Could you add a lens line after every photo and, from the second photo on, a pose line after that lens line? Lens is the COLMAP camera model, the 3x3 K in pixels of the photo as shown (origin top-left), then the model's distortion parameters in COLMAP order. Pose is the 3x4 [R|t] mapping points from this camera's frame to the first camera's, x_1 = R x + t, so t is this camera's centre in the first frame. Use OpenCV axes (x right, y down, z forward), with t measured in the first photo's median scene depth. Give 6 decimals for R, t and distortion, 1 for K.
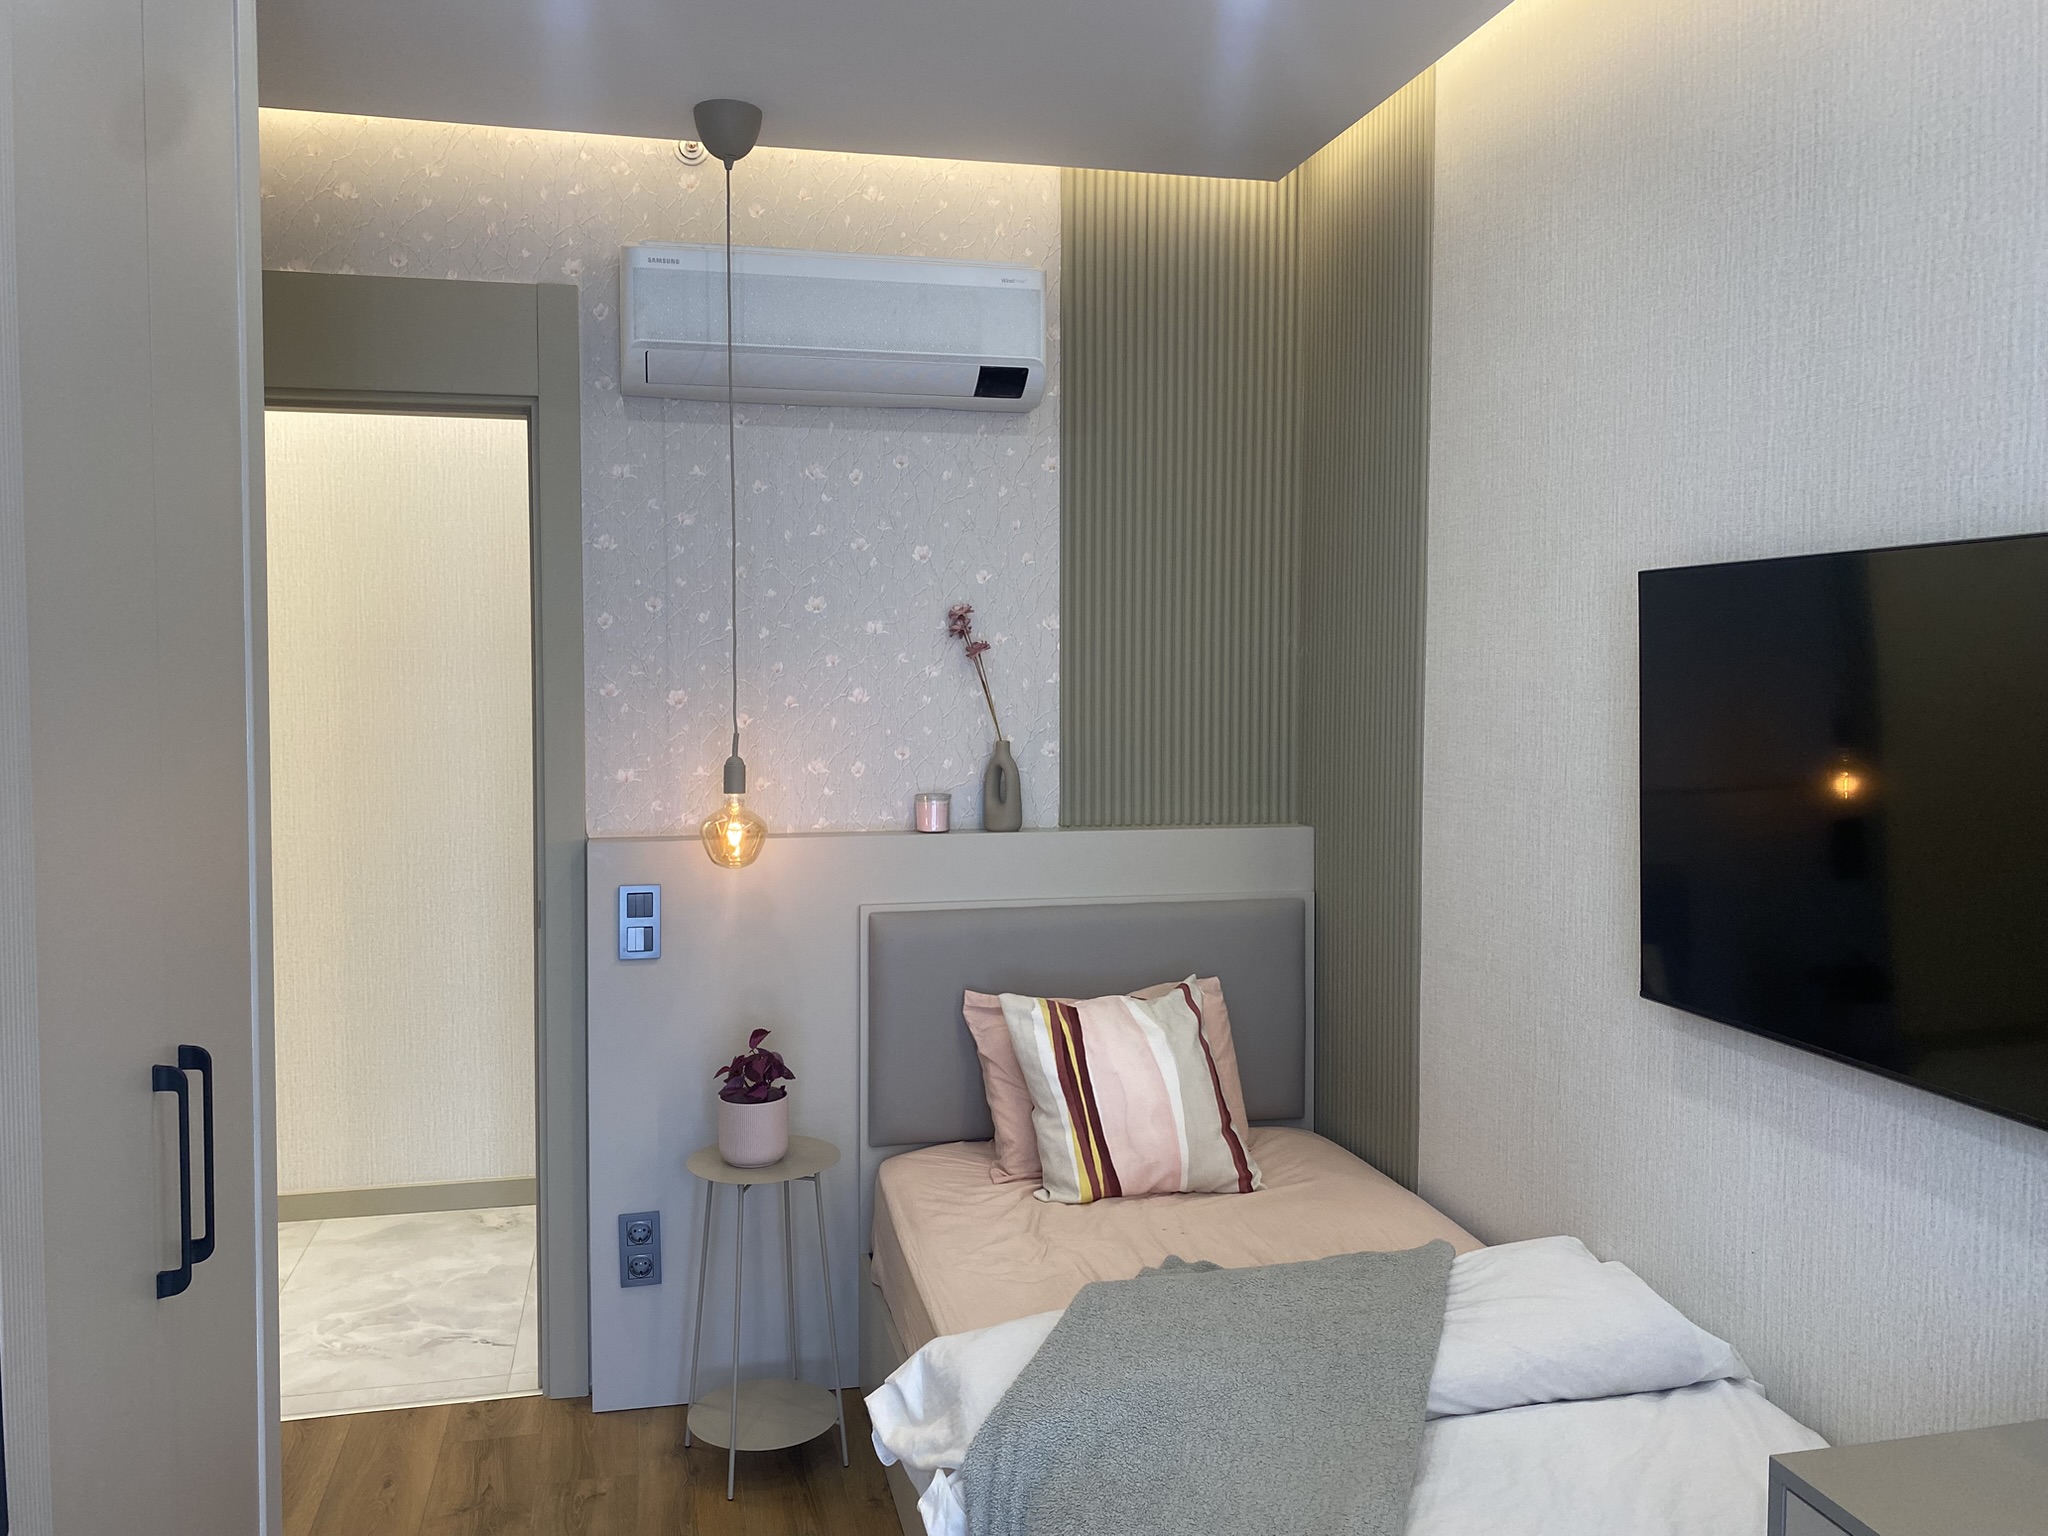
lens RADIAL K [[1541.1, 0, 1017.7], [0, 1541.1, 746.8], [0, 0, 1]] dist [0.029034, -0.047195]
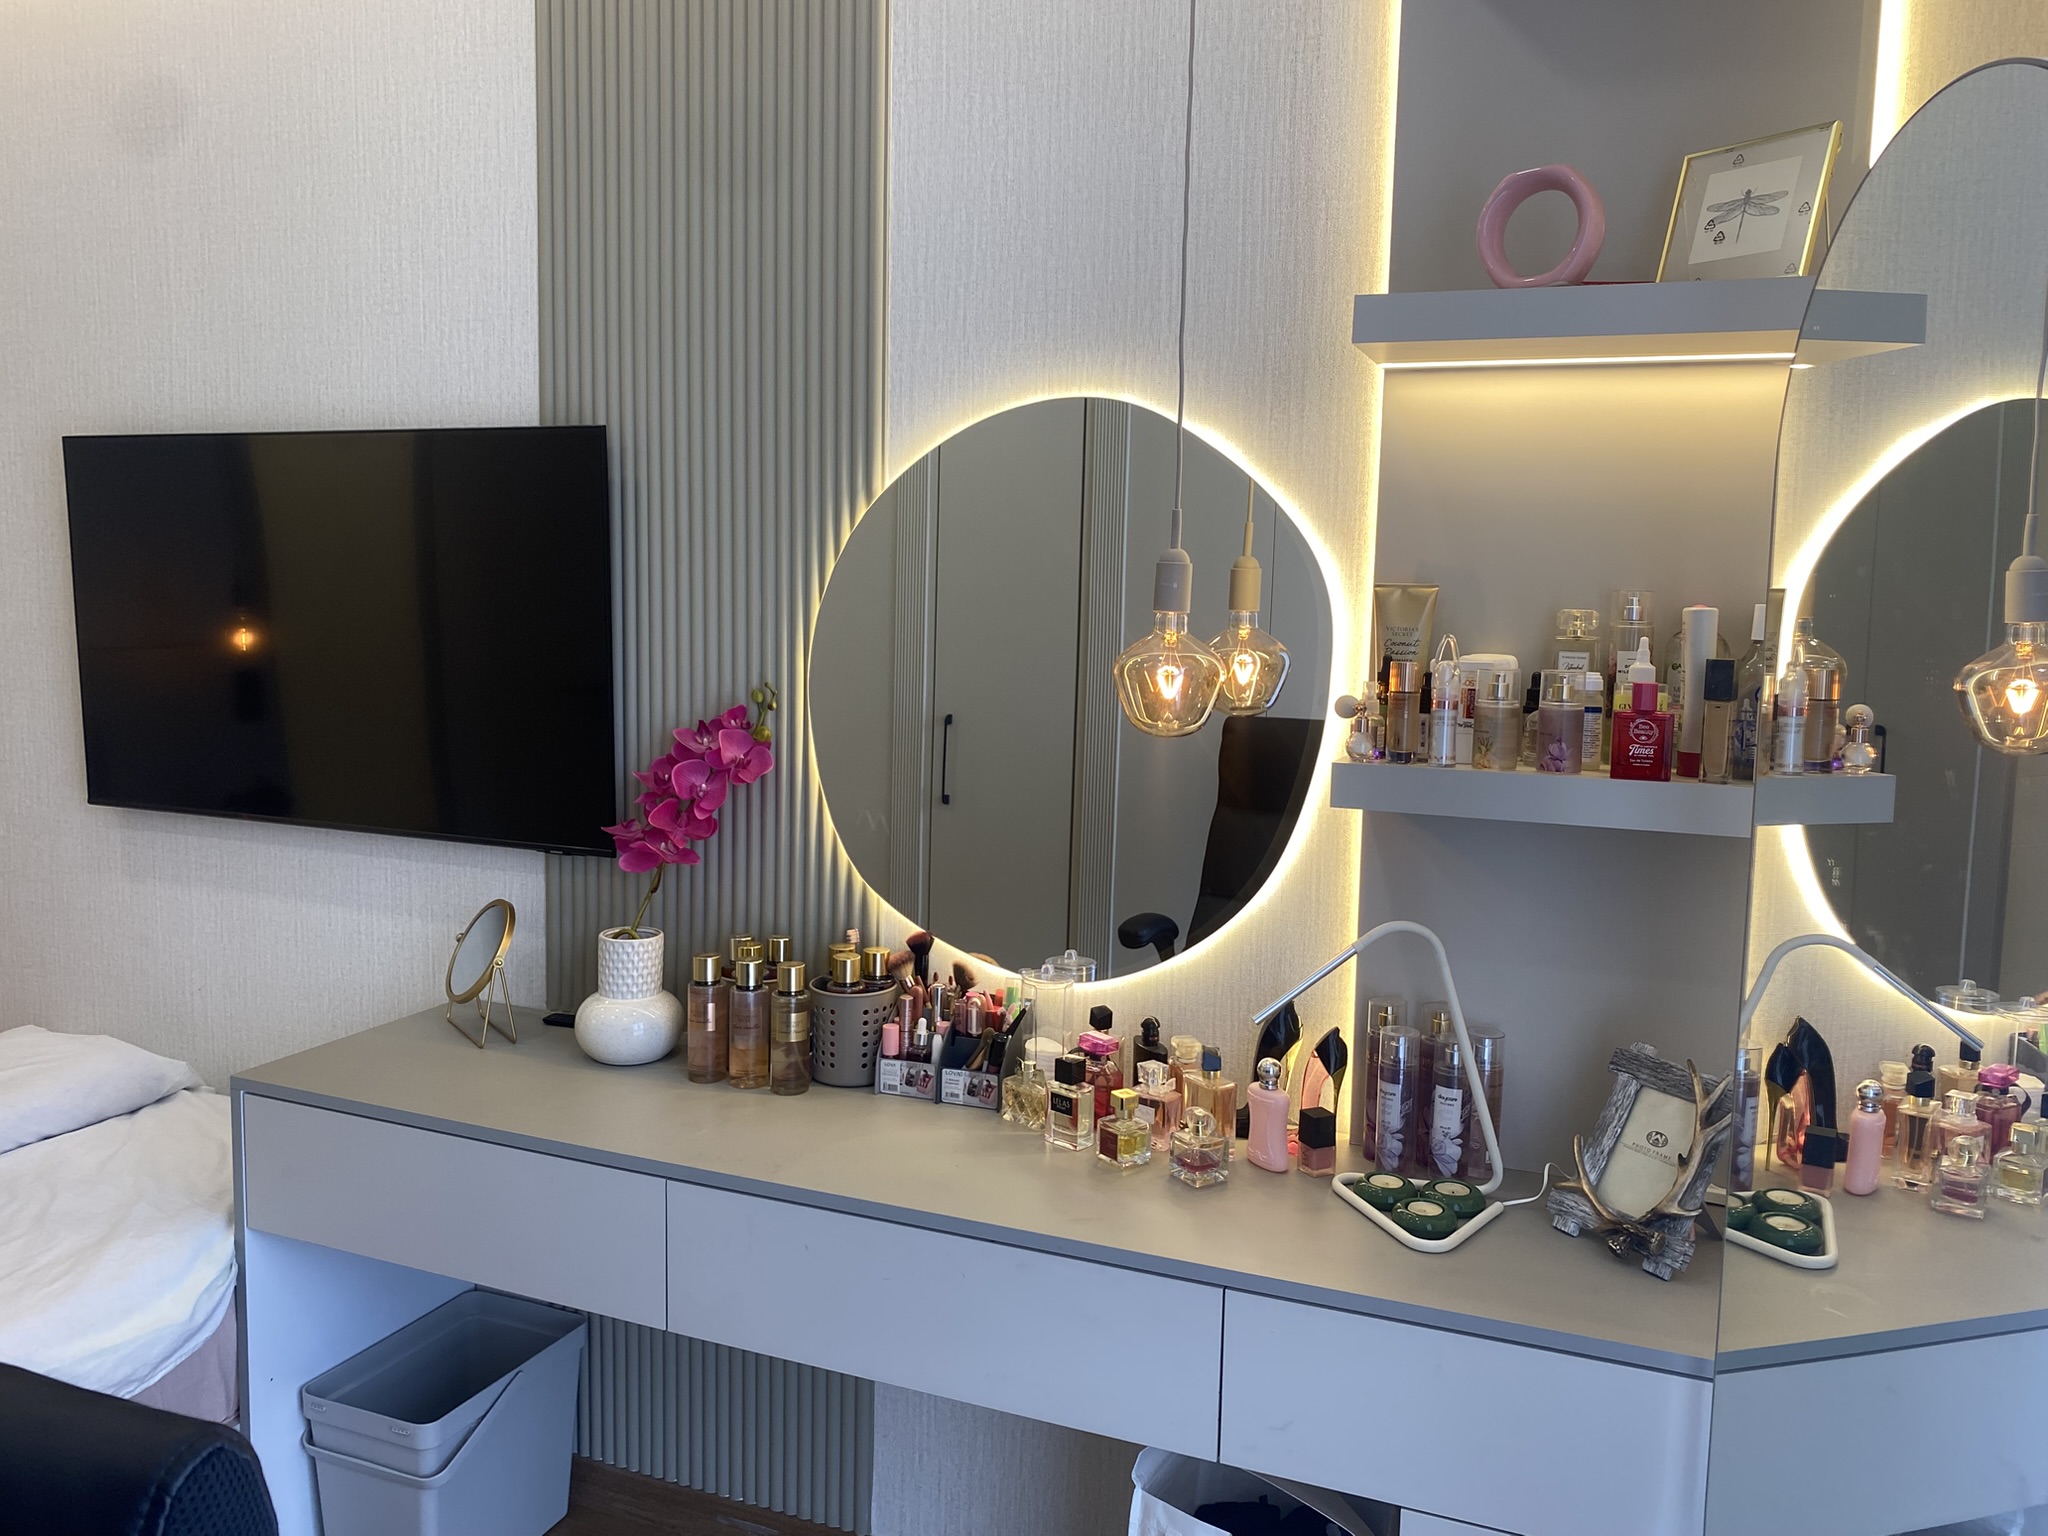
lens RADIAL K [[1541.1, 0, 1003.9], [0, 1541.1, 755.7], [0, 0, 1]] dist [0.029034, -0.047195]
pose [[0.578970, -0.077052, 0.811700, -0.160164], [0.019883, 0.996563, 0.080418, 0.049322], [-0.815106, -0.030420, 0.578512, -0.268700]]
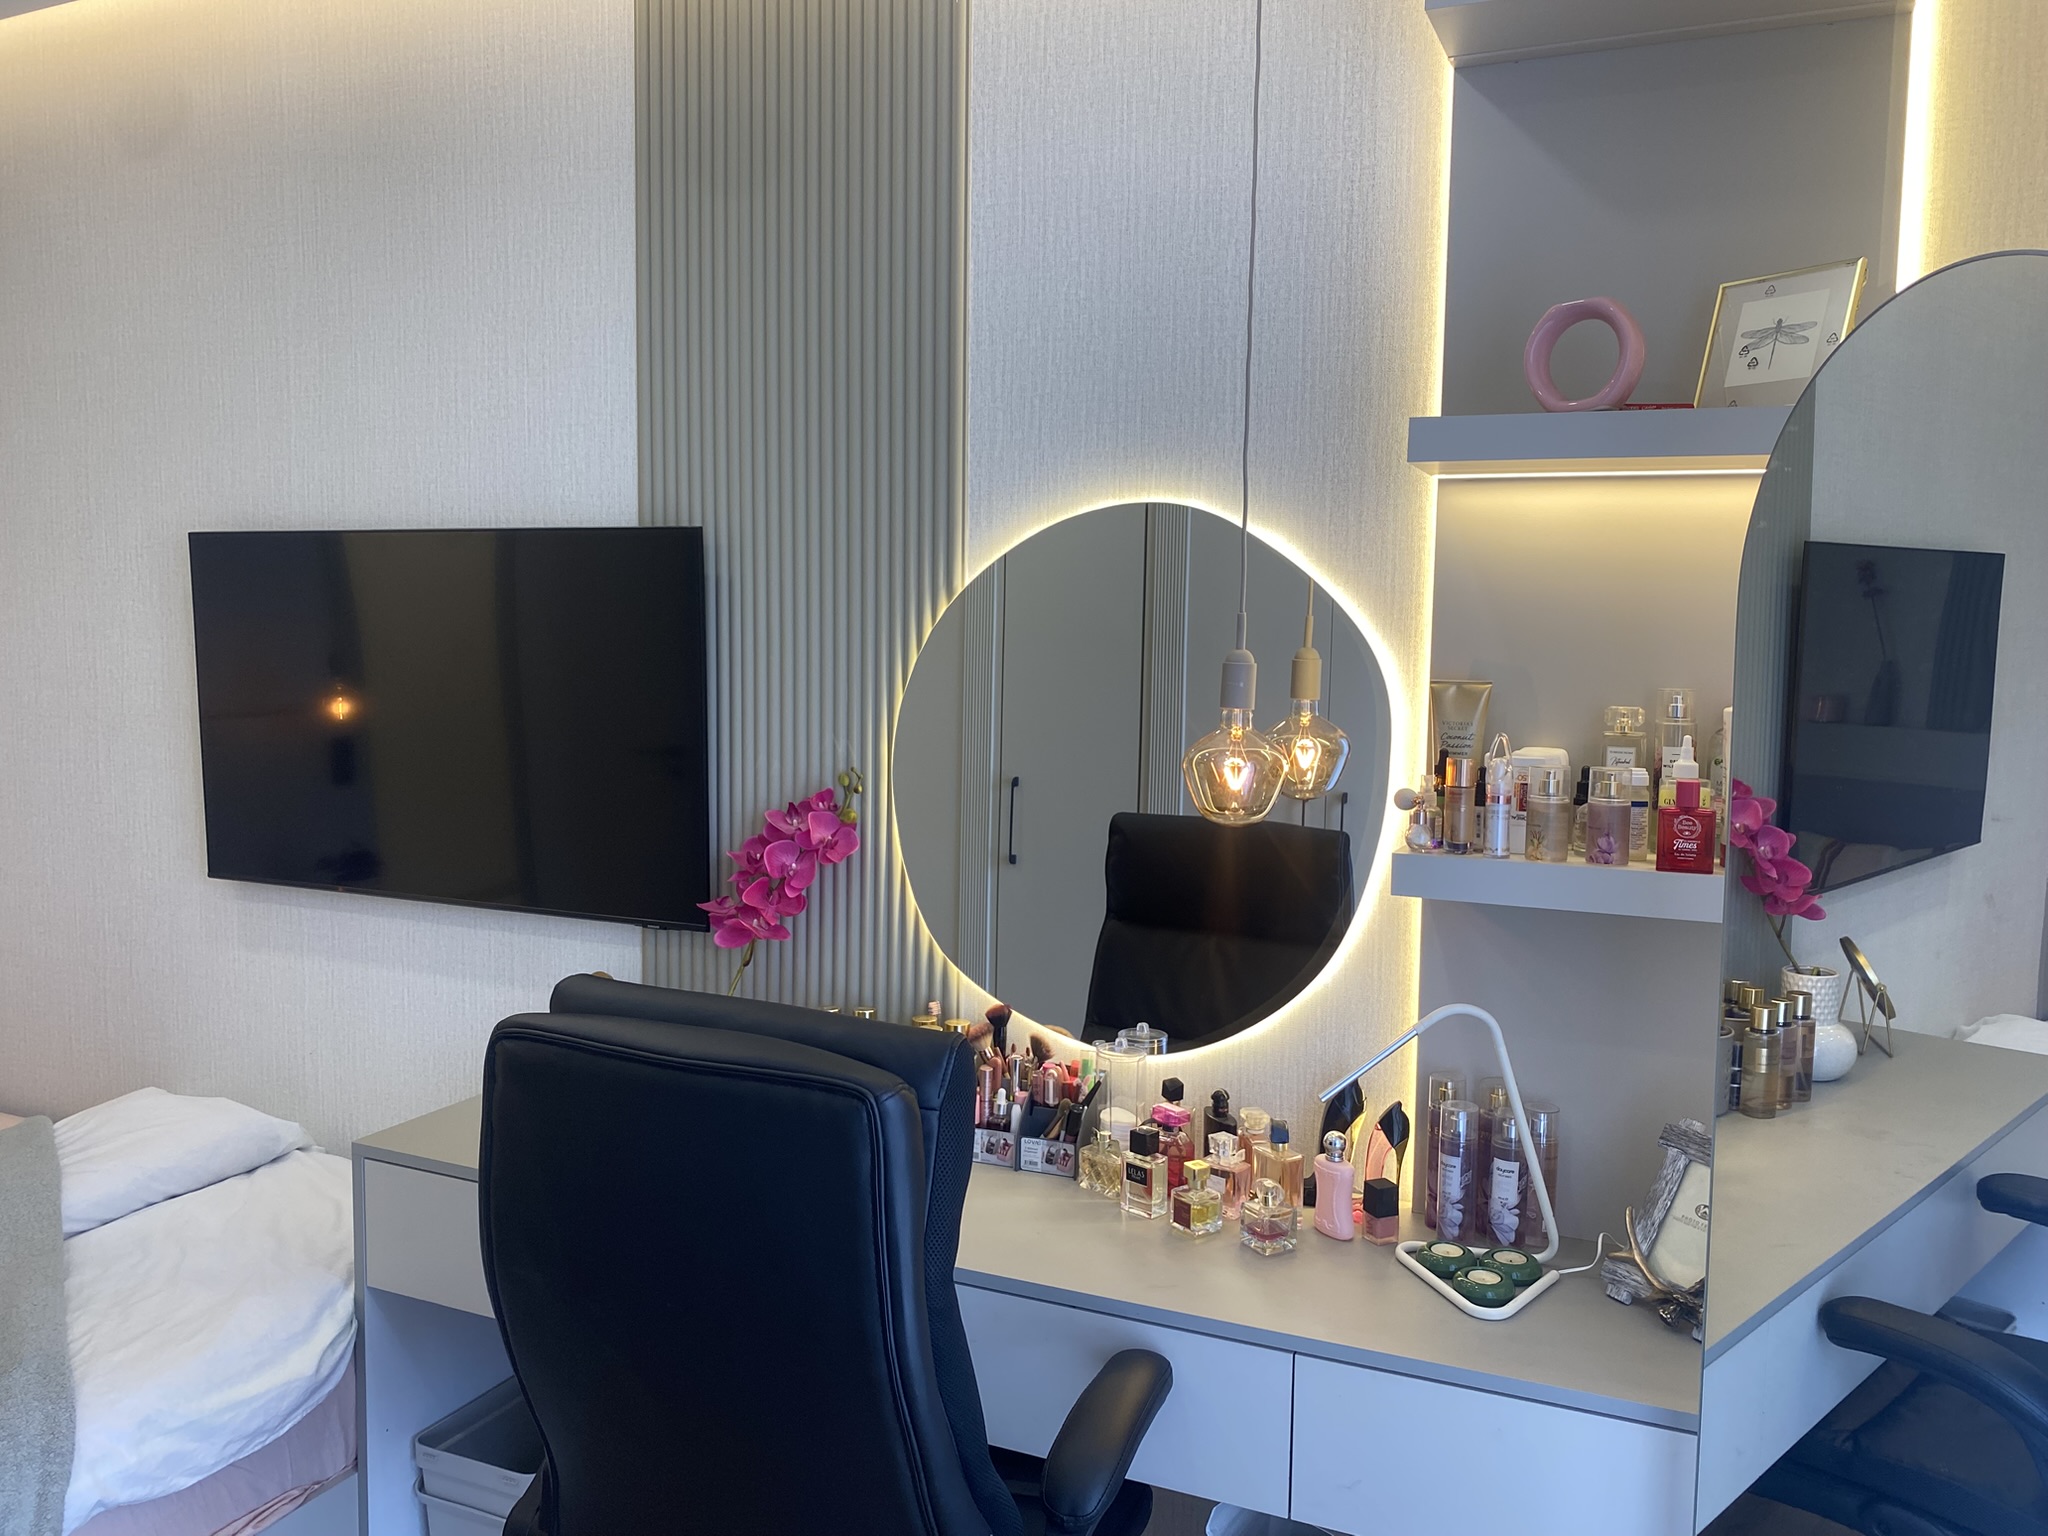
lens RADIAL K [[1541.1, 0, 1019.6], [0, 1541.1, 764.6], [0, 0, 1]] dist [0.029034, -0.047195]
pose [[0.599946, -0.063130, 0.797546, -0.210651], [0.025307, 0.997880, 0.059951, 0.015011], [-0.799640, -0.015784, 0.600272, -0.290454]]
